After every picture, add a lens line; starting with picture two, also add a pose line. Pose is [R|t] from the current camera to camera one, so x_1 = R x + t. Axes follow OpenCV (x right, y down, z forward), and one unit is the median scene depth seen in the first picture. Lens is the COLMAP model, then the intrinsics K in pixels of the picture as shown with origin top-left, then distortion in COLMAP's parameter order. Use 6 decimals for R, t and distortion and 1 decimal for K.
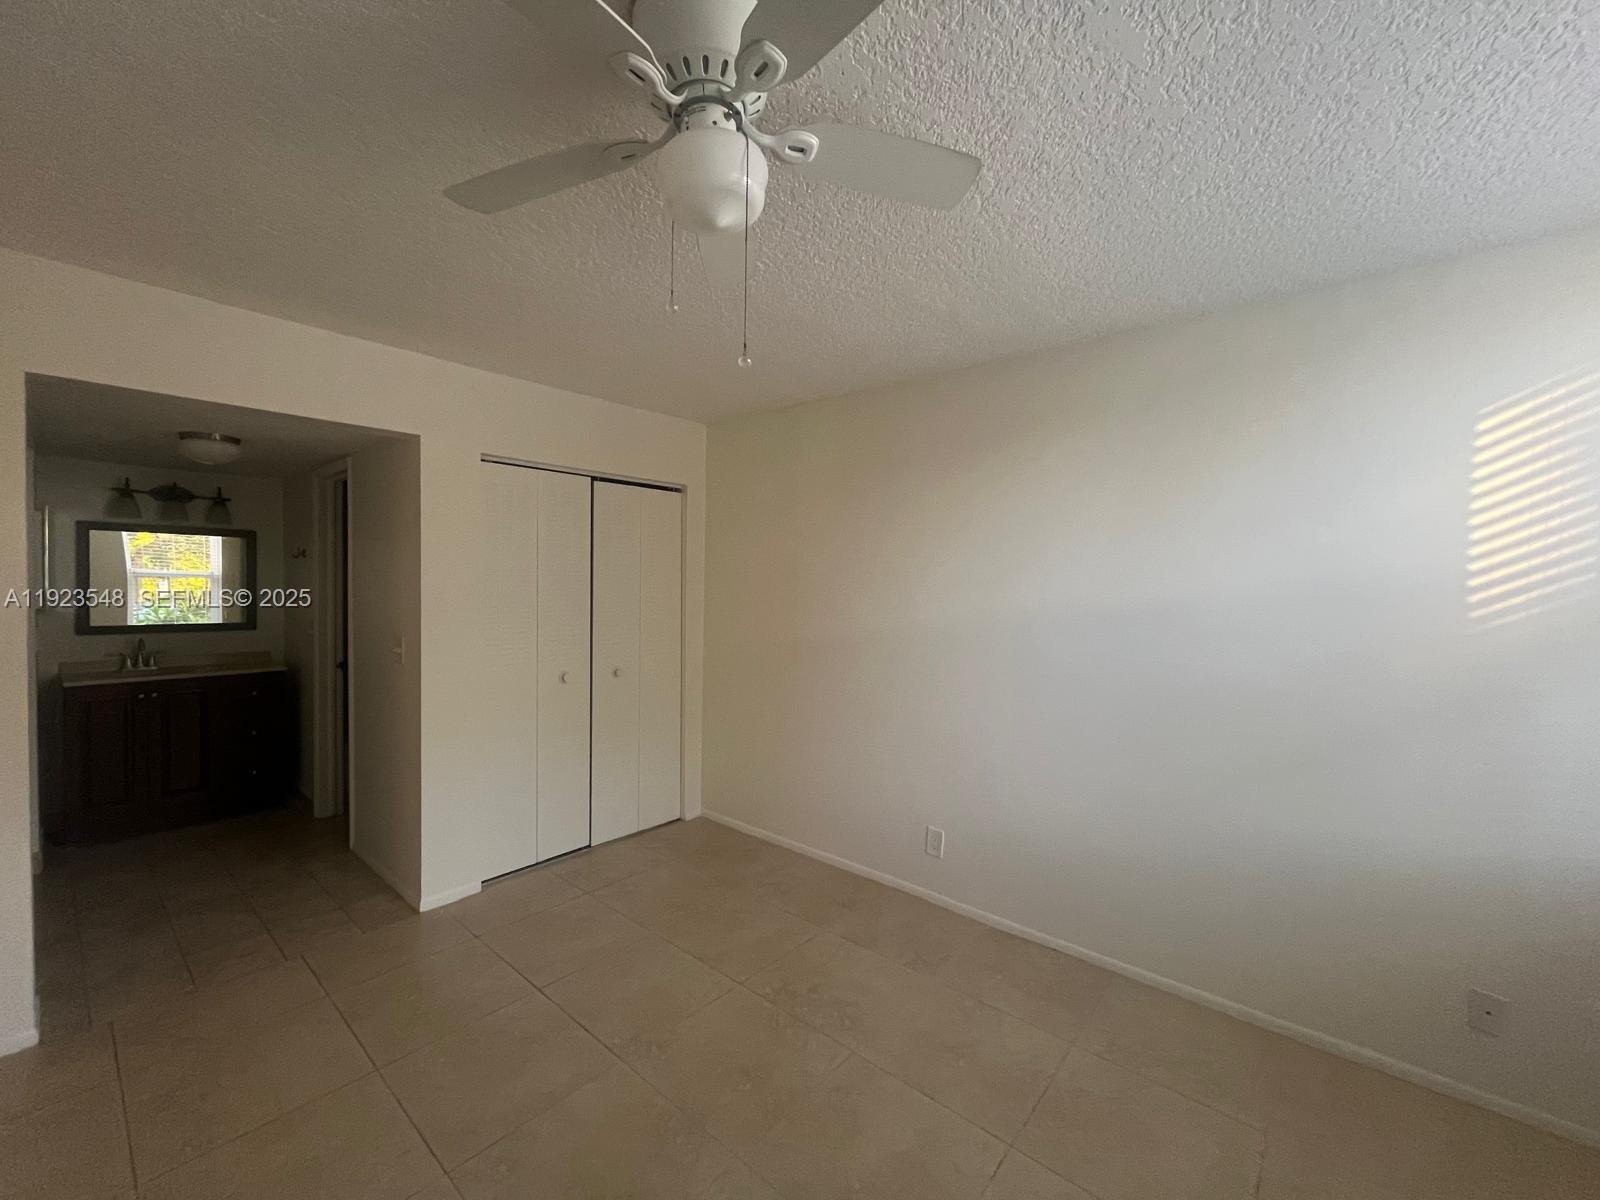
lens RADIAL K [[645.4, 0, 796.6], [0, 645.4, 595.9], [0, 0, 1]] dist [-0.000583, -0.000056]
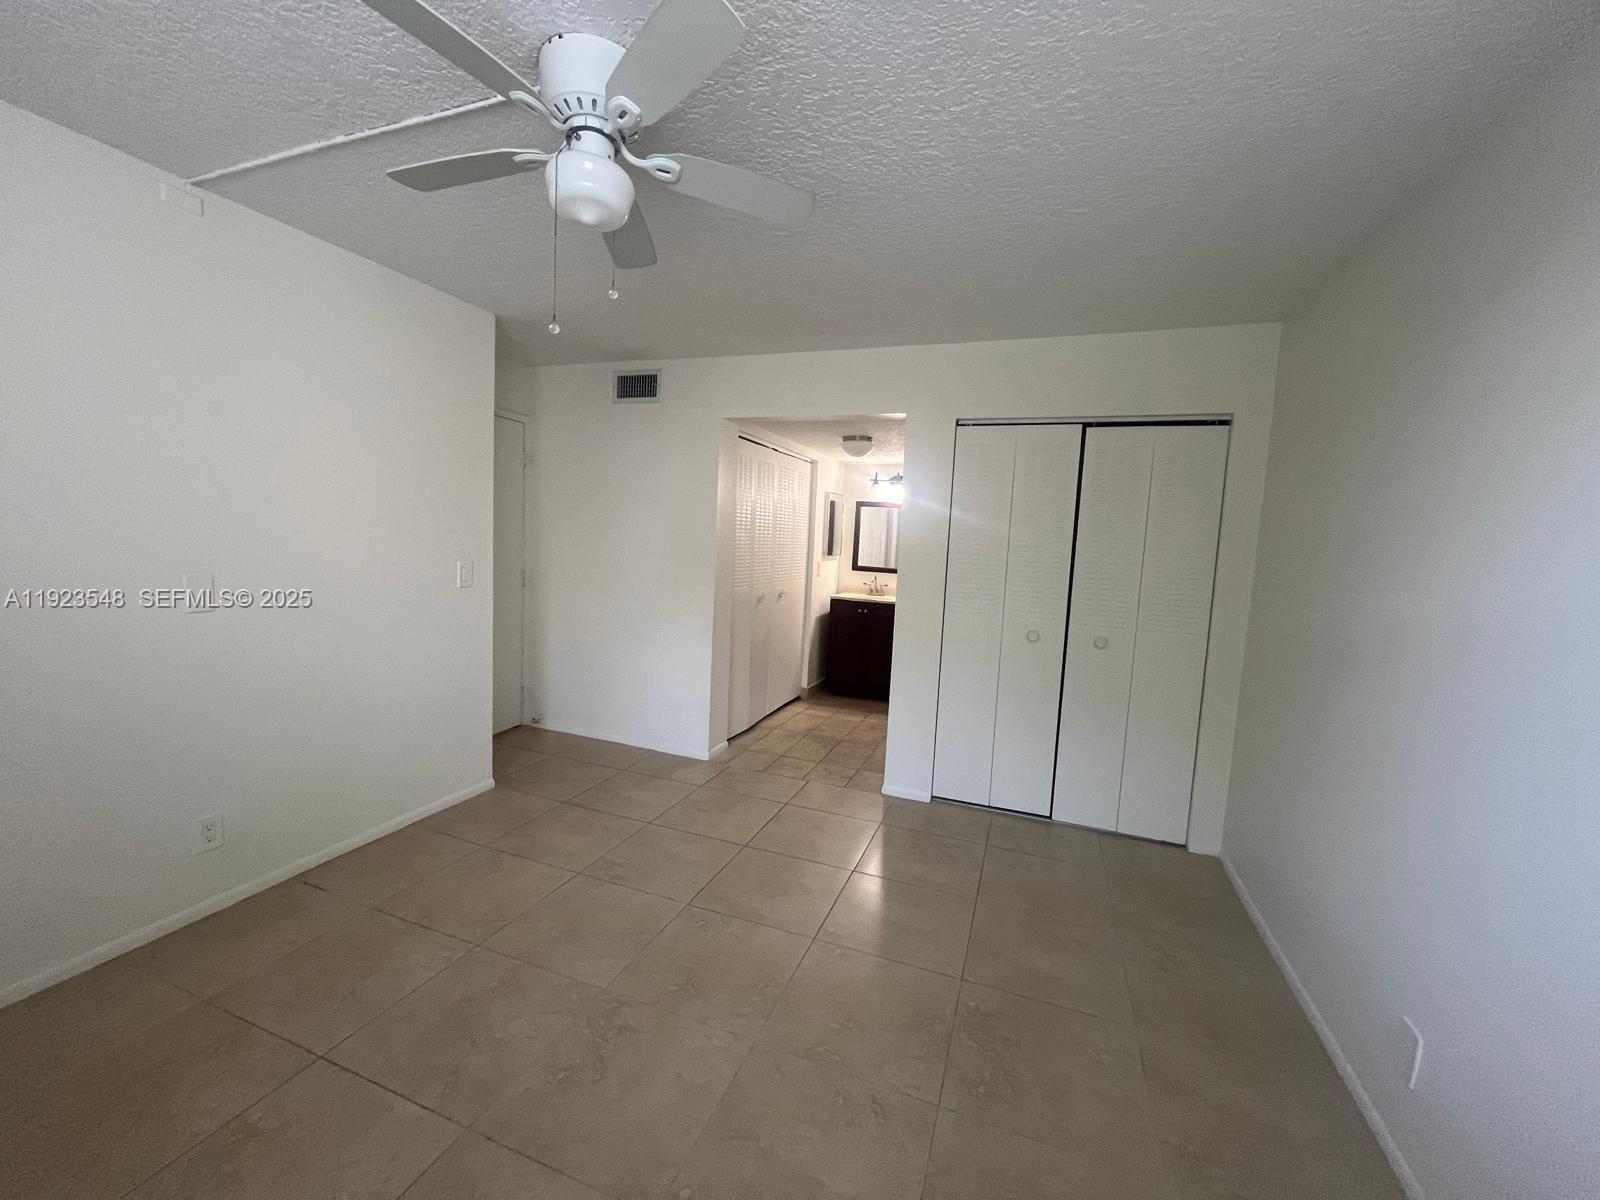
lens RADIAL K [[645.4, 0, 796.6], [0, 645.4, 595.9], [0, 0, 1]] dist [-0.000583, -0.000056]
pose [[0.346762, 0.088739, -0.933746, 0.406542], [-0.061031, 0.995539, 0.071947, 0.016140], [0.935965, 0.032039, 0.350631, 0.305933]]
